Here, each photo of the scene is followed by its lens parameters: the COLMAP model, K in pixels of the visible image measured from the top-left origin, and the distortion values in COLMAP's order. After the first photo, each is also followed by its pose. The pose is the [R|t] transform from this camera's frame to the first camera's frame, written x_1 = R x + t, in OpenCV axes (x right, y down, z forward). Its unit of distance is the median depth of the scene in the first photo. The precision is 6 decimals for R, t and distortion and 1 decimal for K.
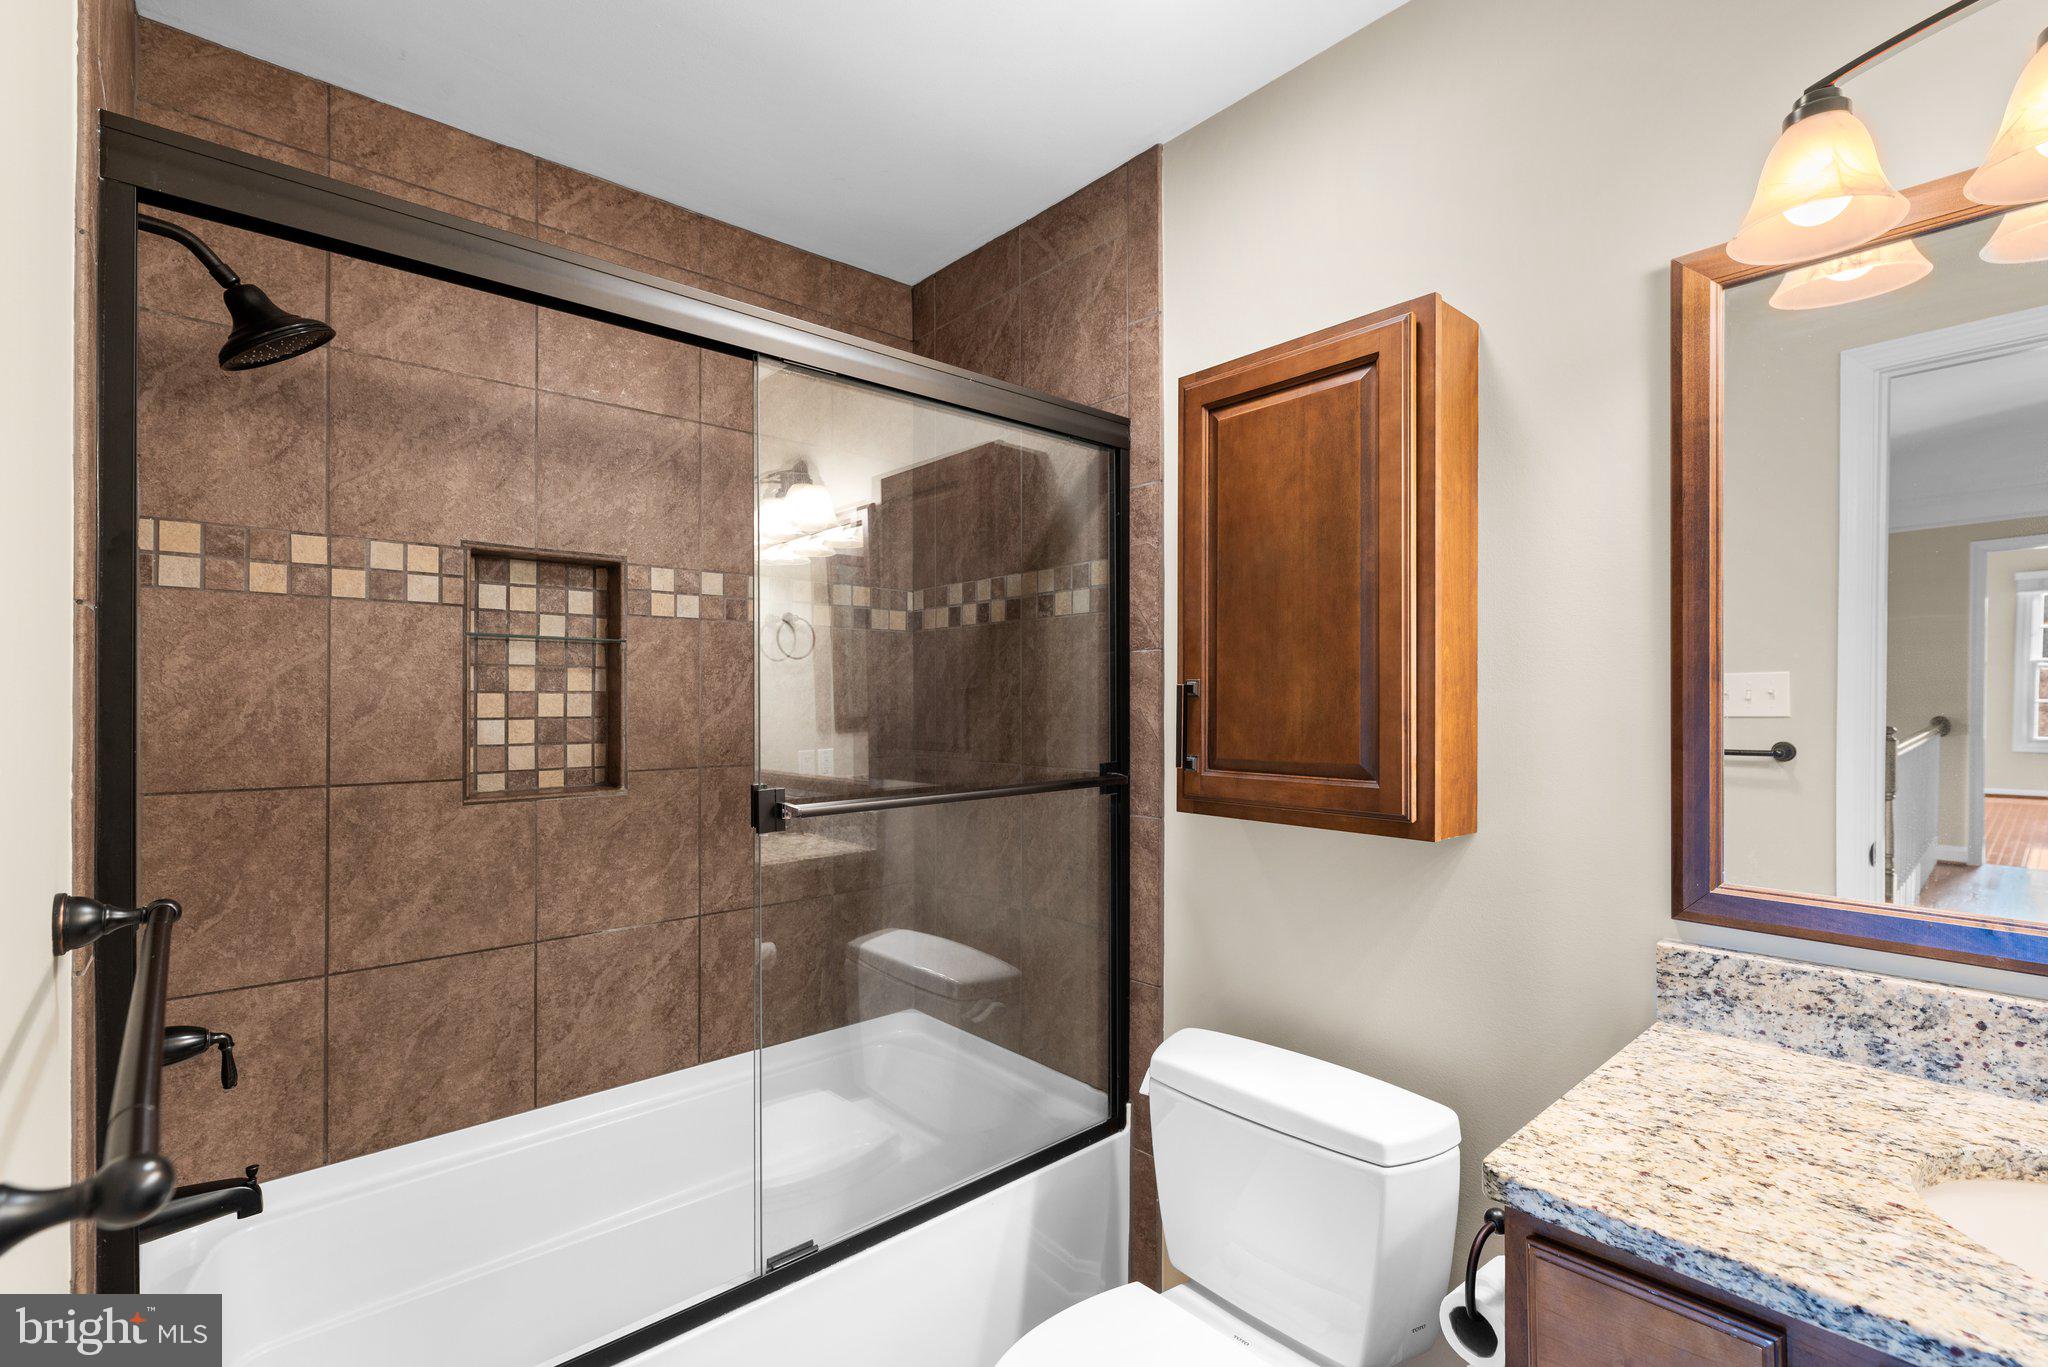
lens RADIAL K [[924.8, 0, 1017.9], [0, 924.8, 692.1], [0, 0, 1]] dist [0.003117, -0.001773]
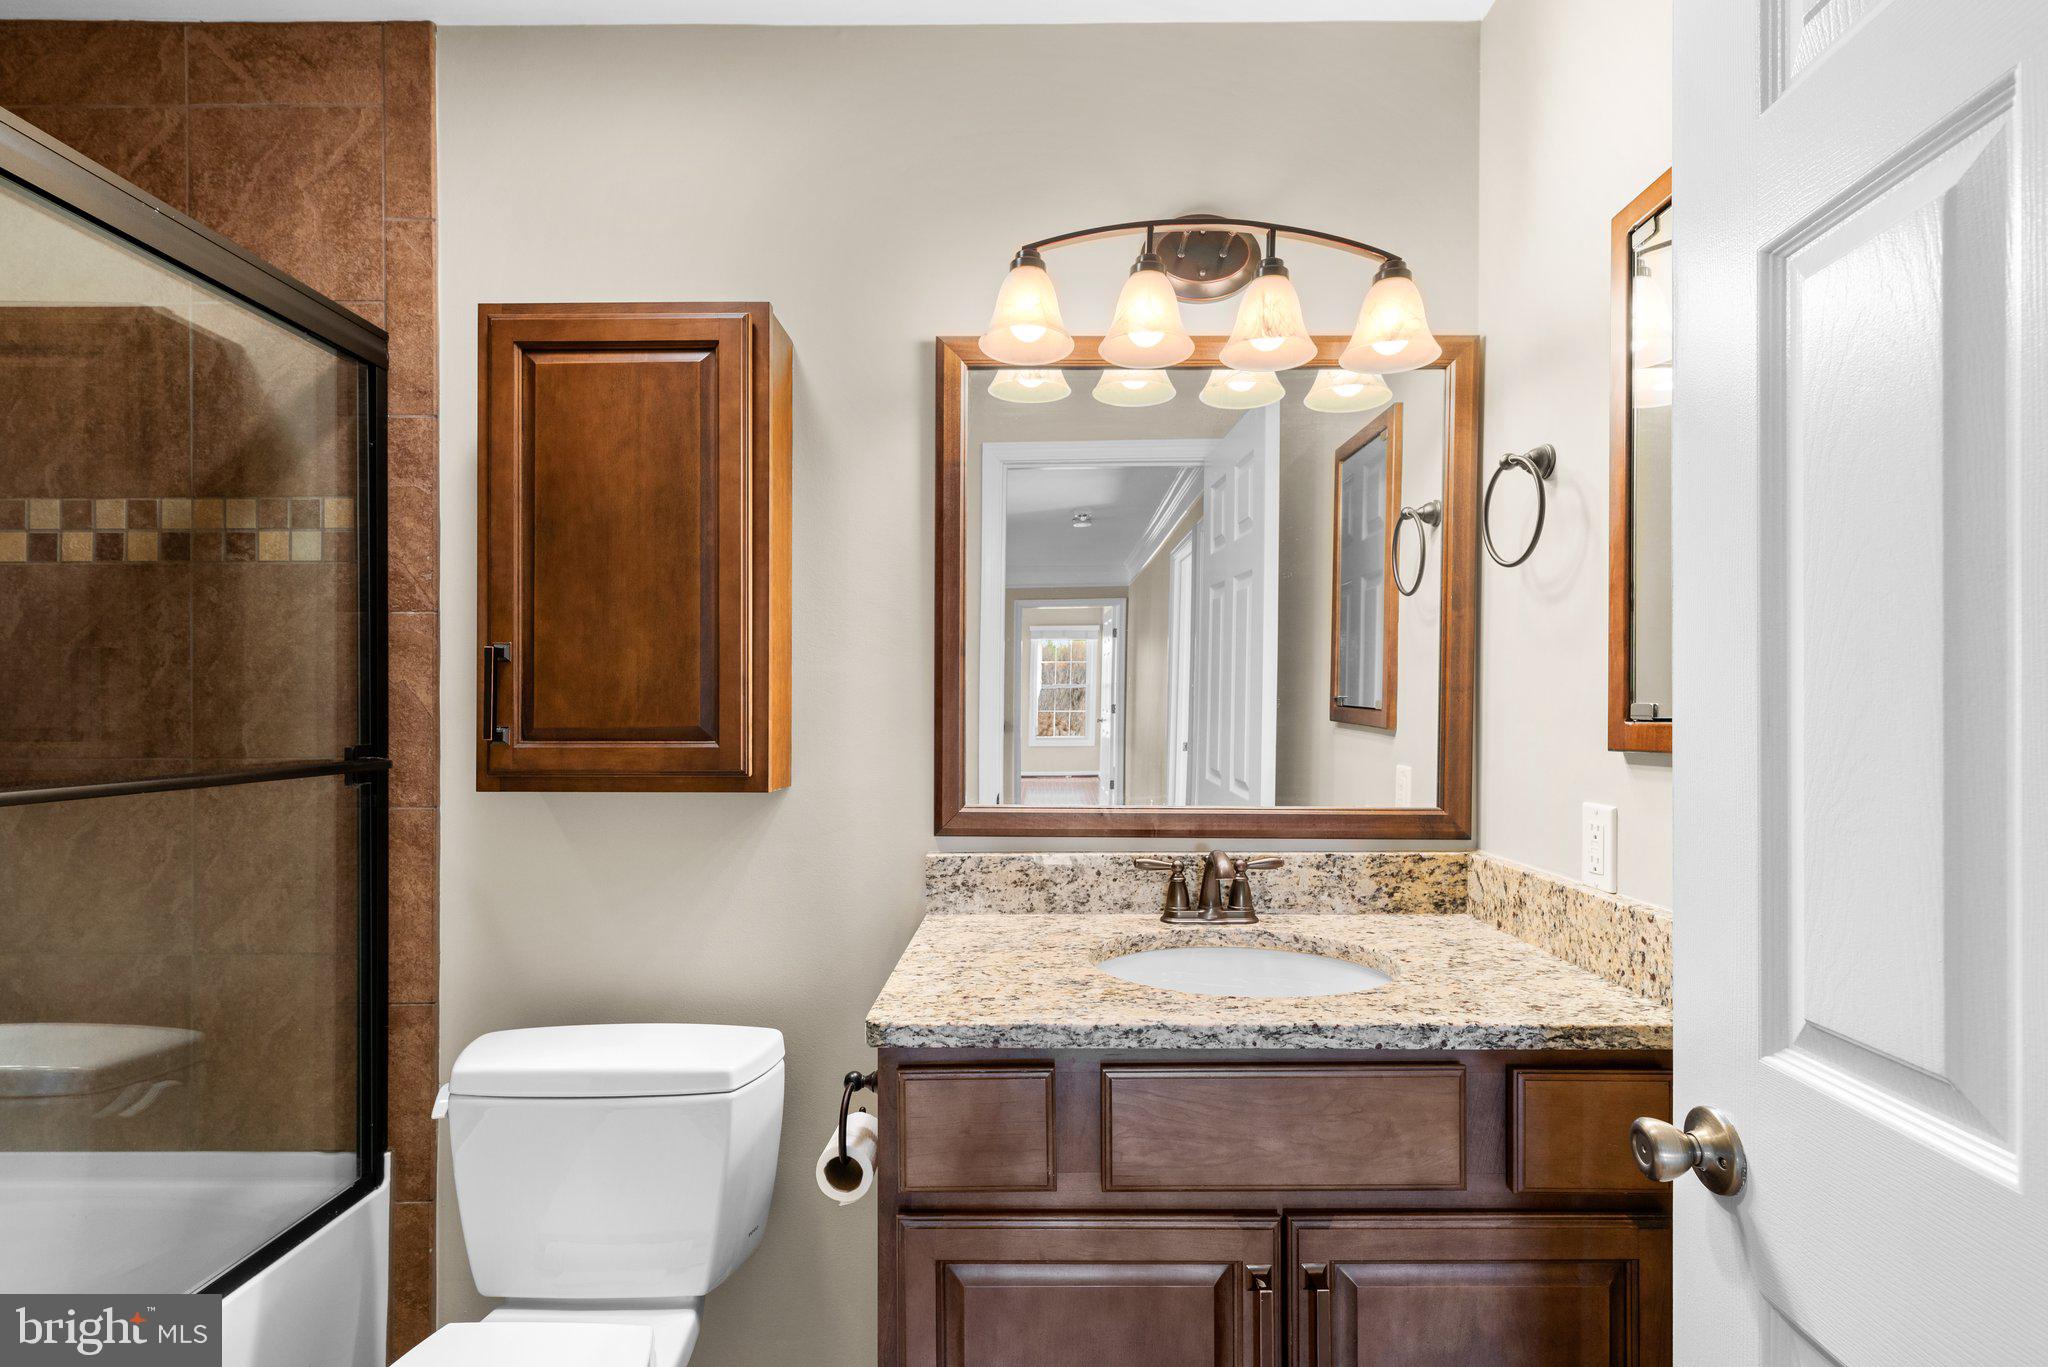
lens RADIAL K [[924.8, 0, 1046.4], [0, 924.8, 706.9], [0, 0, 1]] dist [0.003117, -0.001773]
pose [[0.666908, 0.004064, 0.745129, -0.149978], [-0.008110, 0.999965, 0.001805, 0.050048], [-0.745096, -0.007247, 0.666917, 0.002152]]
